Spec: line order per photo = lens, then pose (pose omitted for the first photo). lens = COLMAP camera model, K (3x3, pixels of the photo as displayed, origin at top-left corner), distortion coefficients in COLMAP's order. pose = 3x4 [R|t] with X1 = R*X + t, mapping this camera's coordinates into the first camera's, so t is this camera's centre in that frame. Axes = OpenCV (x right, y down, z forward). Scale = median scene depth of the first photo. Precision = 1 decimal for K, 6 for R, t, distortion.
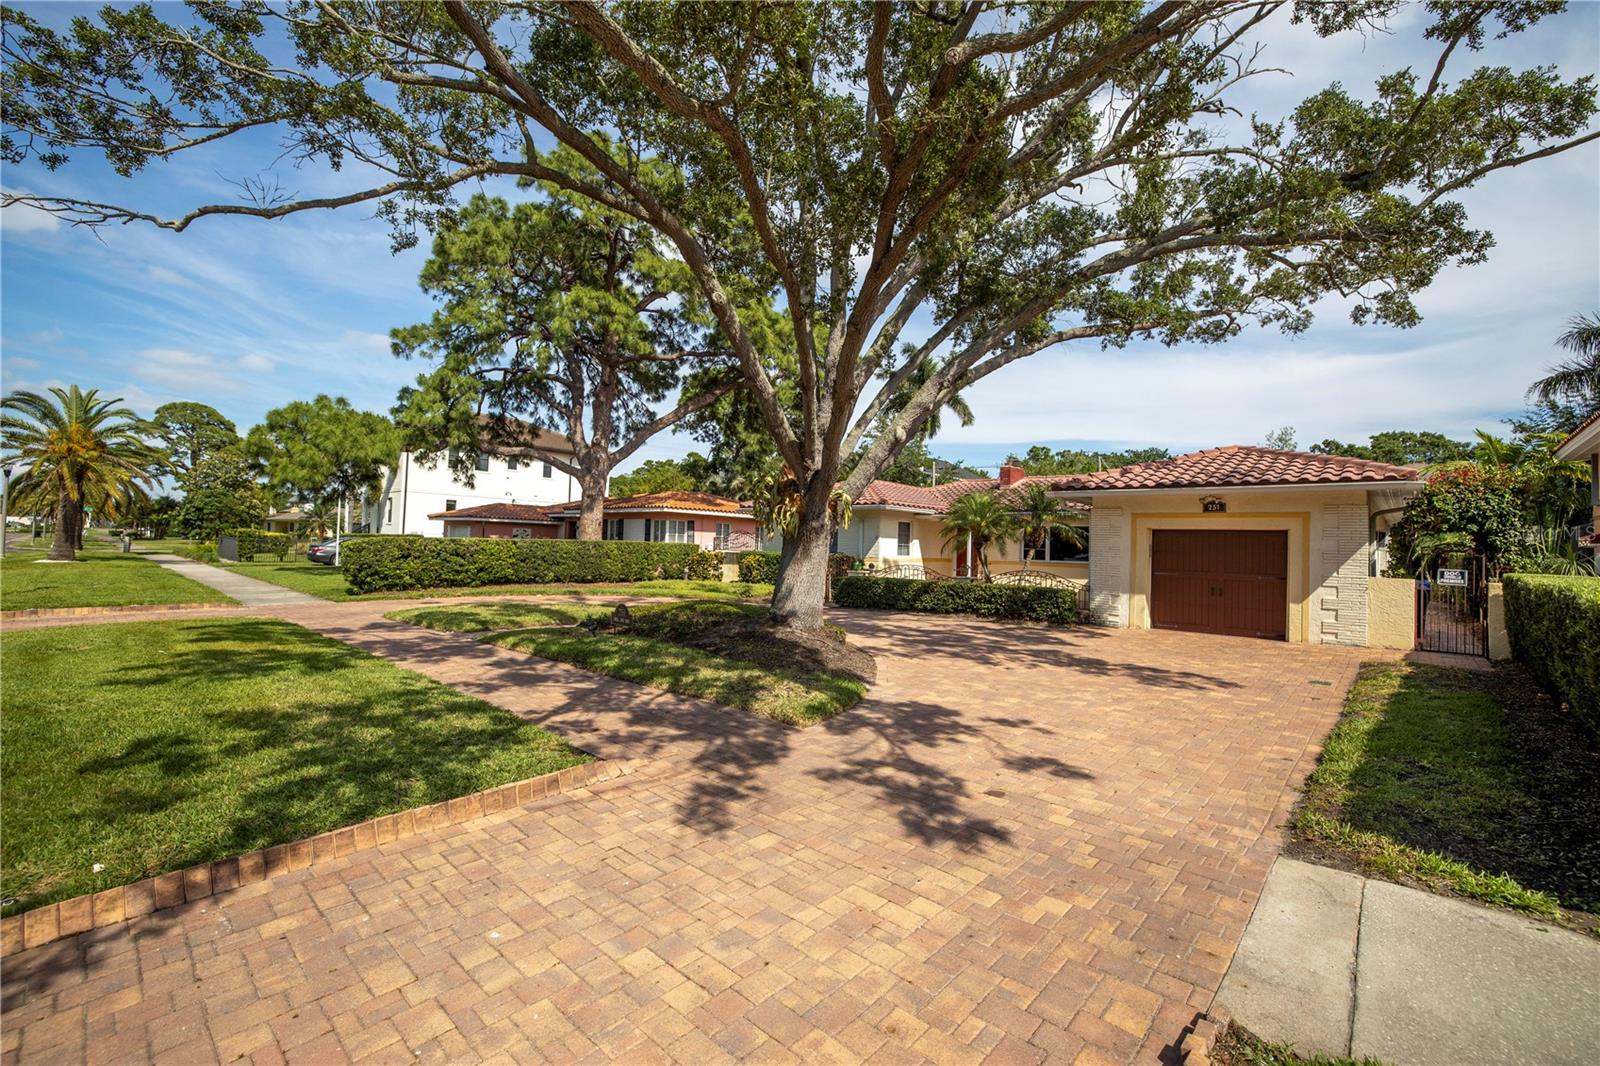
lens RADIAL K [[712.7, 0, 748.9], [0, 712.7, 543.8], [0, 0, 1]] dist [-0.045027, 0.013809]
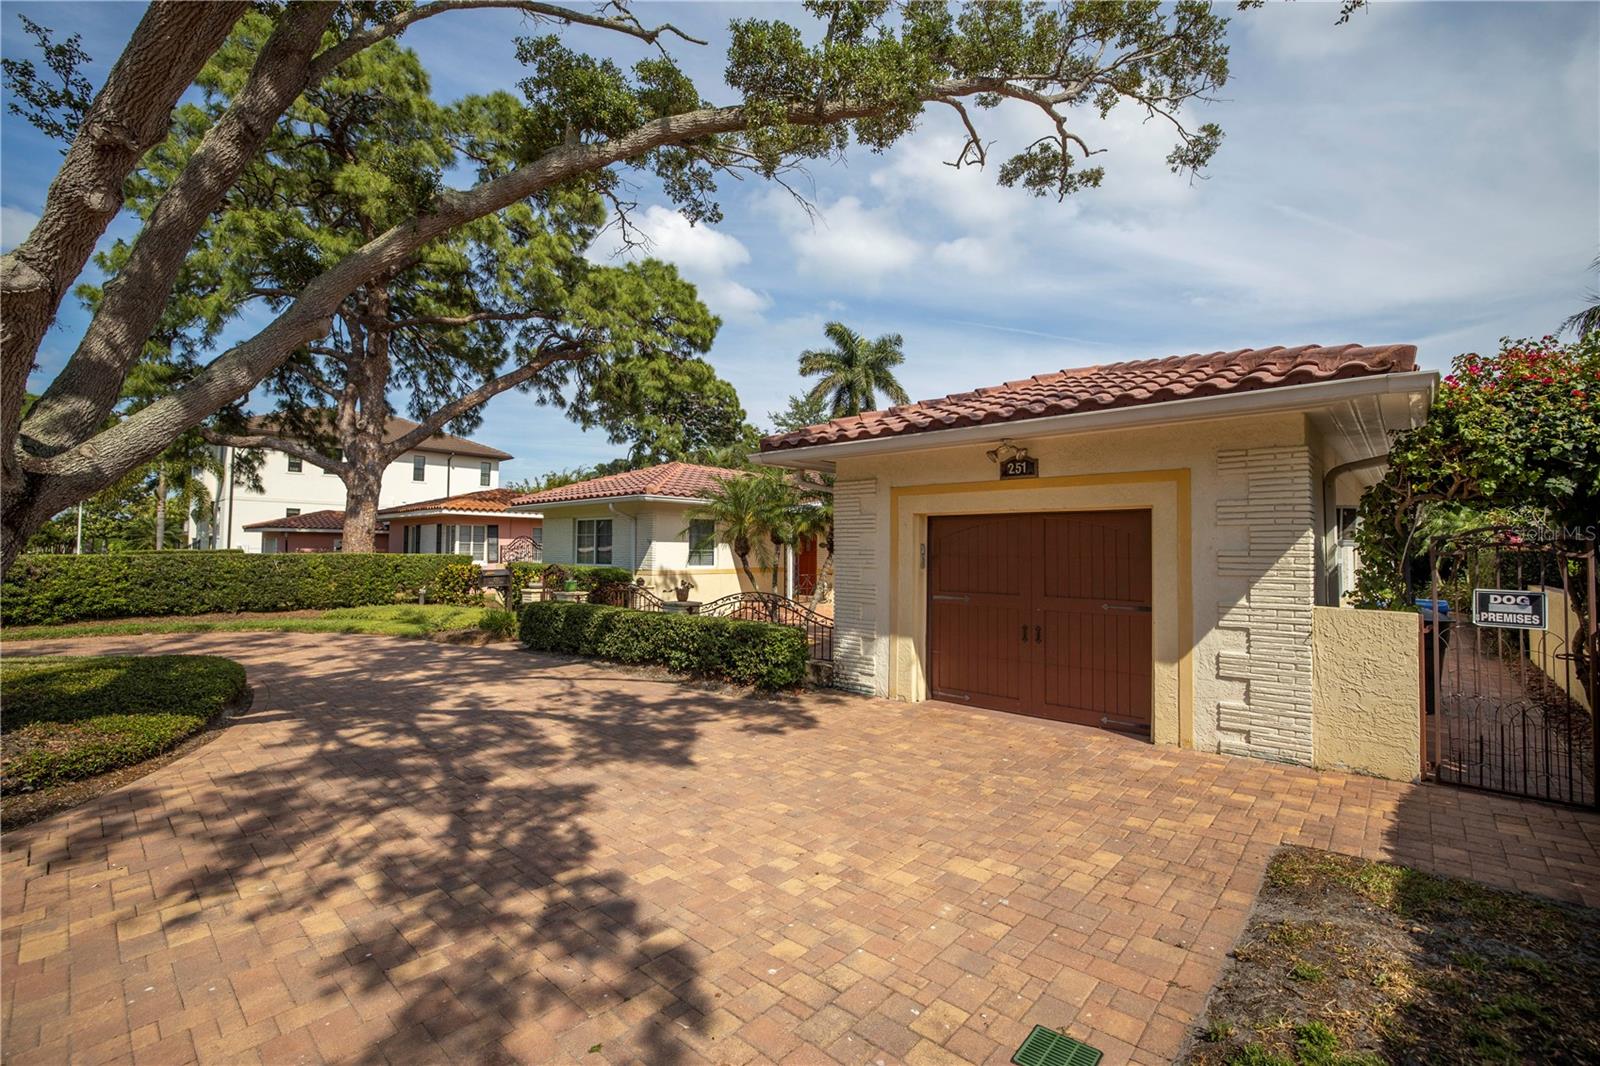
lens RADIAL K [[712.7, 0, 748.9], [0, 712.7, 543.8], [0, 0, 1]] dist [-0.045027, 0.013809]
pose [[0.999744, -0.022341, -0.003436, 0.441013], [0.022314, 0.999720, -0.007828, 0.002274], [0.003610, 0.007749, 0.999963, 0.456290]]
